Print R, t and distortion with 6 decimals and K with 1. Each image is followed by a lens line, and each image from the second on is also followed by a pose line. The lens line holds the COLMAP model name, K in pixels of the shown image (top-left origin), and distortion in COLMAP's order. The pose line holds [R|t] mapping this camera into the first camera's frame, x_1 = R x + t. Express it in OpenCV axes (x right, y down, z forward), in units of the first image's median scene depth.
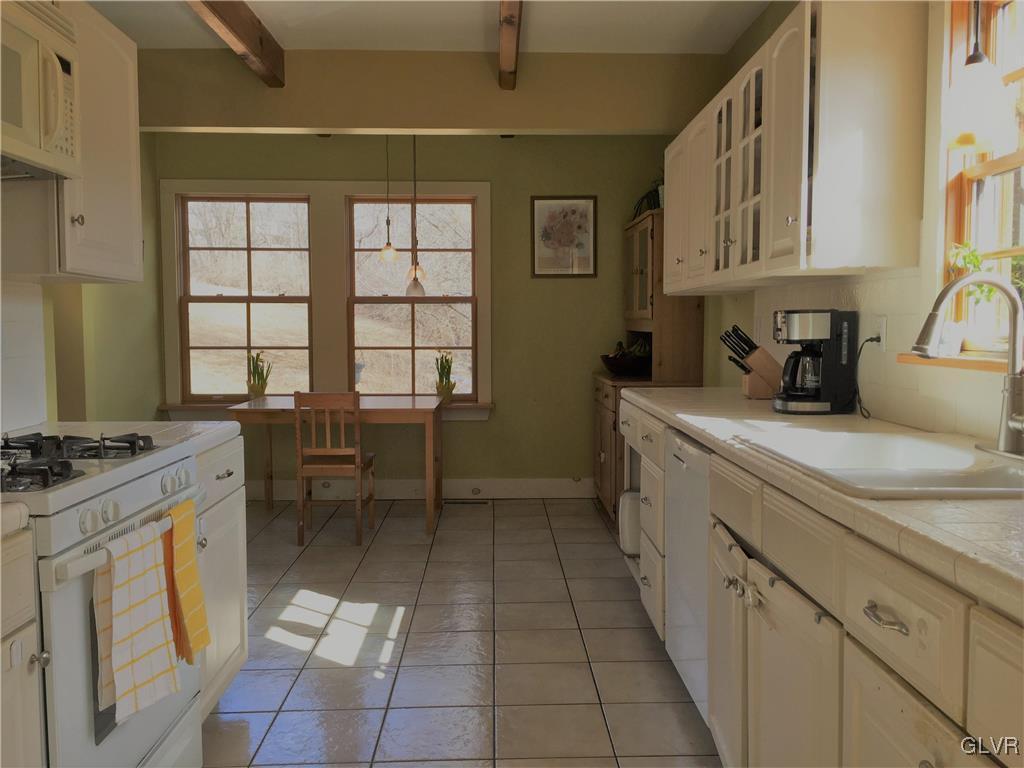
lens RADIAL K [[881.7, 0, 513.2], [0, 881.7, 382.6], [0, 0, 1]] dist [0.076164, -0.098193]
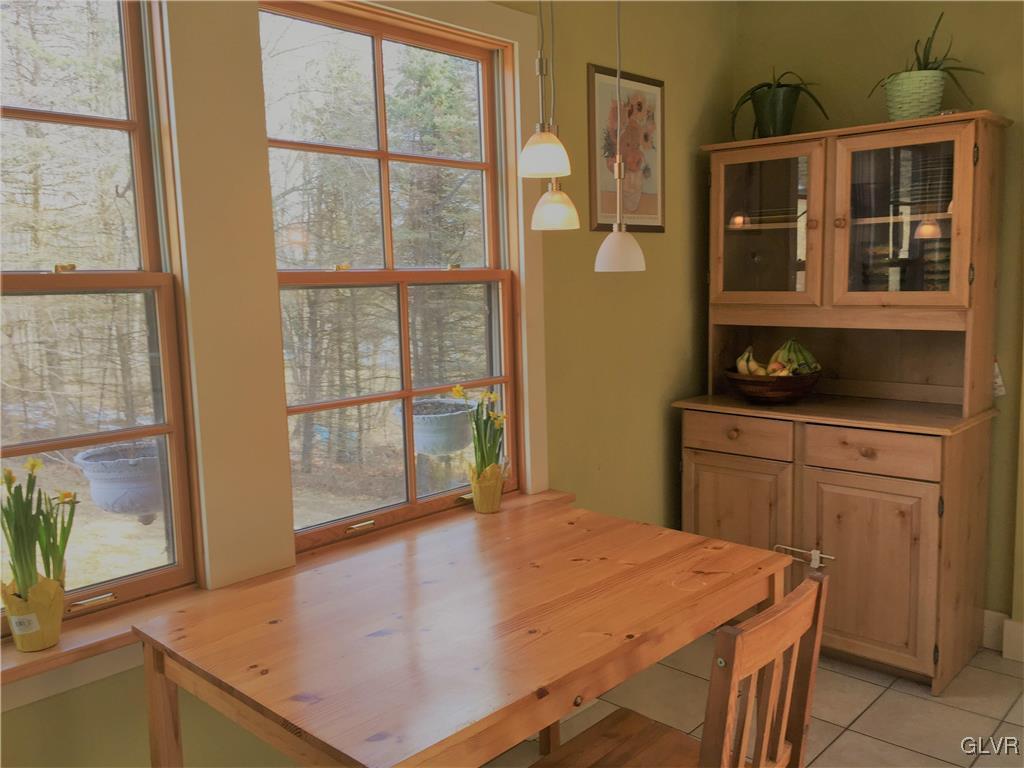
lens RADIAL K [[881.7, 0, 512.7], [0, 881.7, 386.9], [0, 0, 1]] dist [0.076164, -0.098193]
pose [[0.700333, -0.104197, 0.706170, -0.377252], [0.072055, 0.994555, 0.075289, -0.071654], [-0.710170, -0.001844, 0.704028, 0.679203]]
